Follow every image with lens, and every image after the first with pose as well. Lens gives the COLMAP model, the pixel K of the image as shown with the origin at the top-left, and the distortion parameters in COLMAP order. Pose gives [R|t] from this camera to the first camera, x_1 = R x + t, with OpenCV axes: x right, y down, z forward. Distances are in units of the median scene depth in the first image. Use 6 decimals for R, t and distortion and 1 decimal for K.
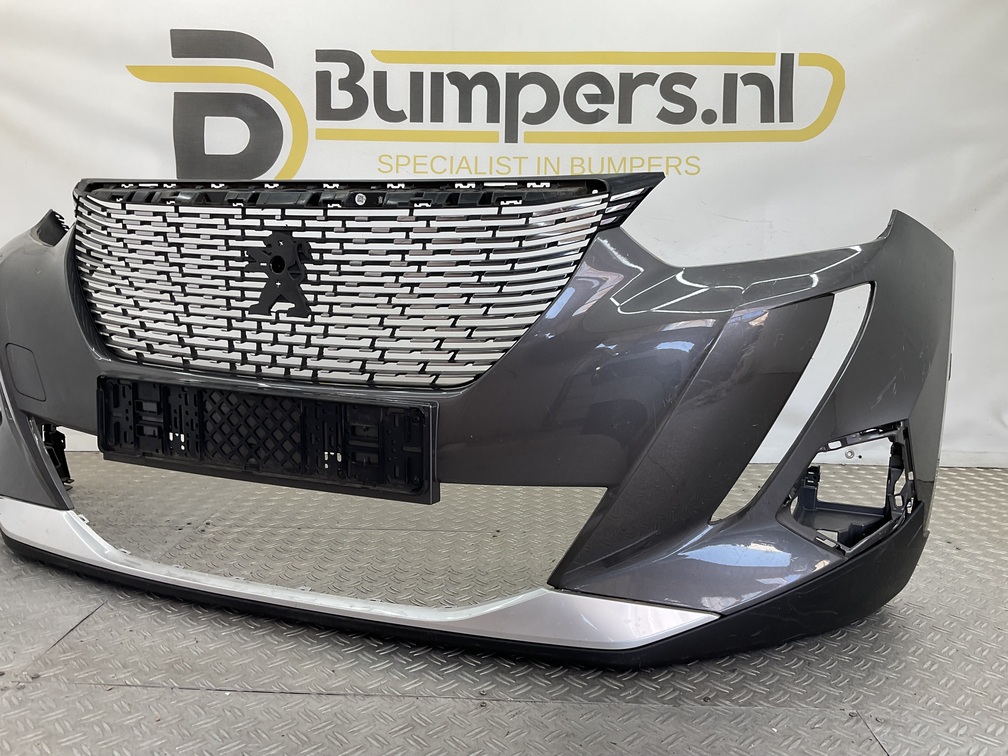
lens RADIAL K [[846.1, 0, 503.6], [0, 846.1, 369.2], [0, 0, 1]] dist [0.132522, -0.310983]
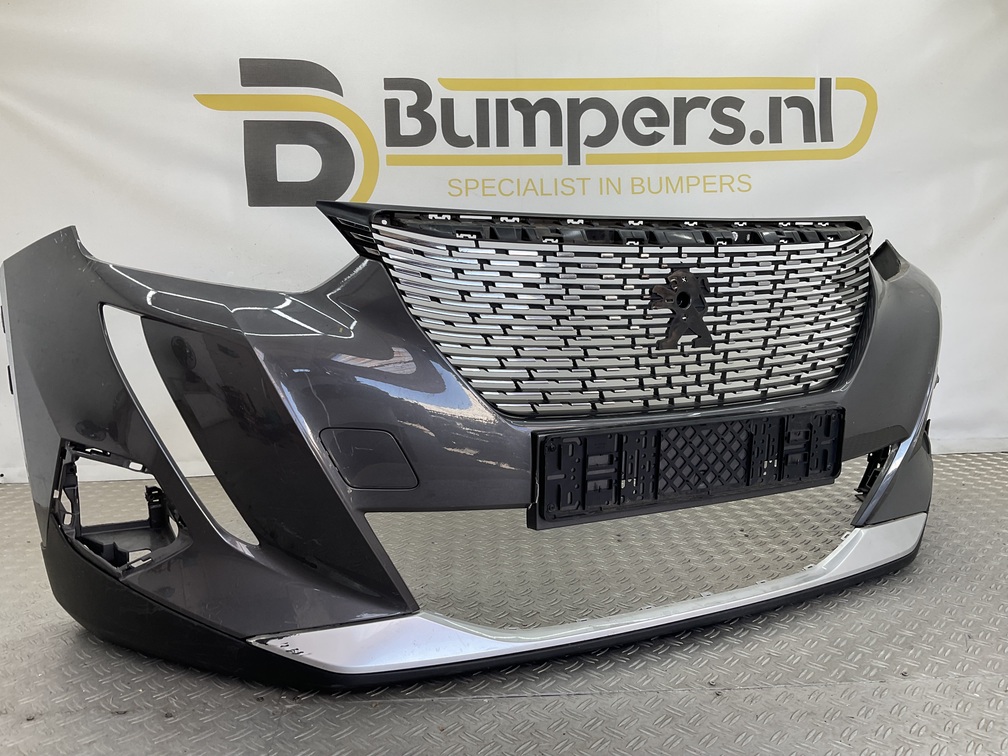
lens RADIAL K [[824.8, 0, 504.0], [0, 824.8, 378.0], [0, 0, 1]] dist [0.126411, -0.276756]
pose [[0.995121, -0.039975, 0.090199, -0.426365], [0.039822, 0.999201, 0.003500, -0.024109], [-0.090267, 0.000109, 0.995918, -0.029272]]
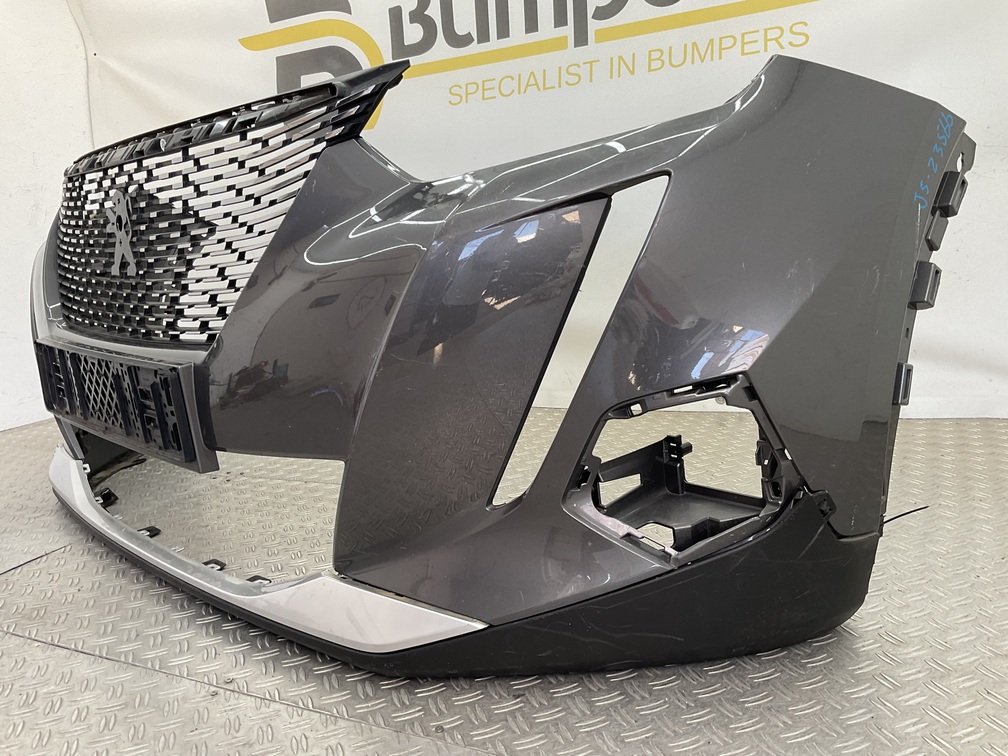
lens RADIAL K [[846.1, 0, 503.6], [0, 846.1, 369.2], [0, 0, 1]] dist [0.132522, -0.310983]
pose [[0.896868, -0.016575, -0.441987, 0.747312], [0.047864, 0.997066, 0.059733, 0.009764], [0.439700, -0.074728, 0.895031, 0.394893]]
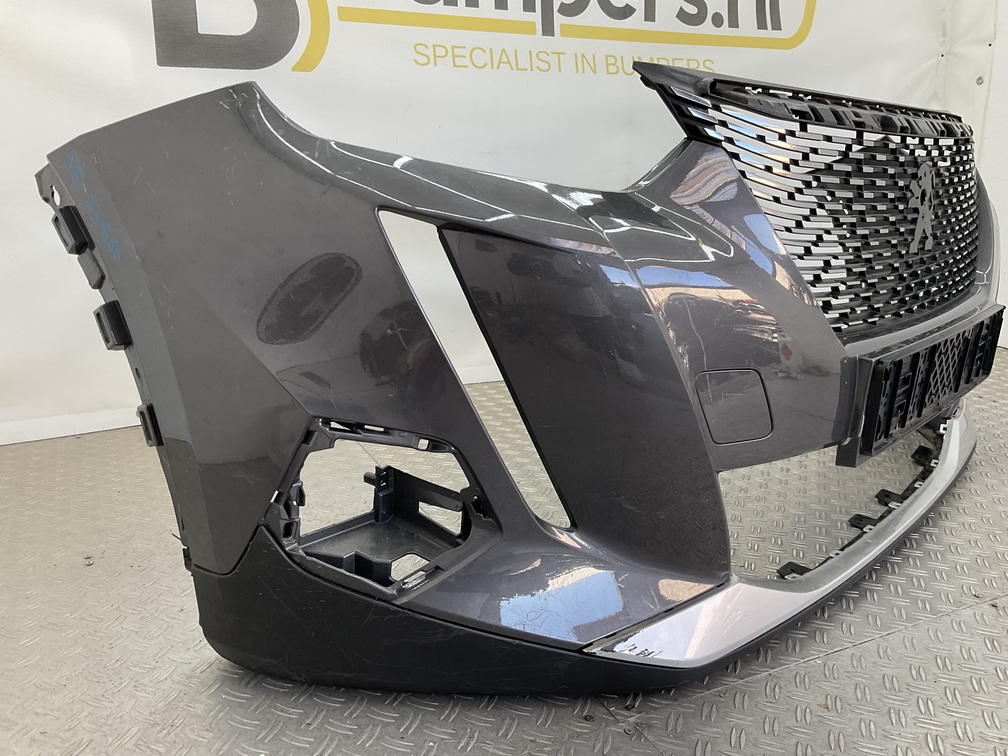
lens RADIAL K [[824.8, 0, 504.0], [0, 824.8, 378.0], [0, 0, 1]] dist [0.126411, -0.276756]
pose [[0.889845, -0.128848, 0.437693, -1.123646], [0.068420, 0.986133, 0.151196, -0.098893], [-0.451105, -0.104594, 0.886321, 0.440036]]
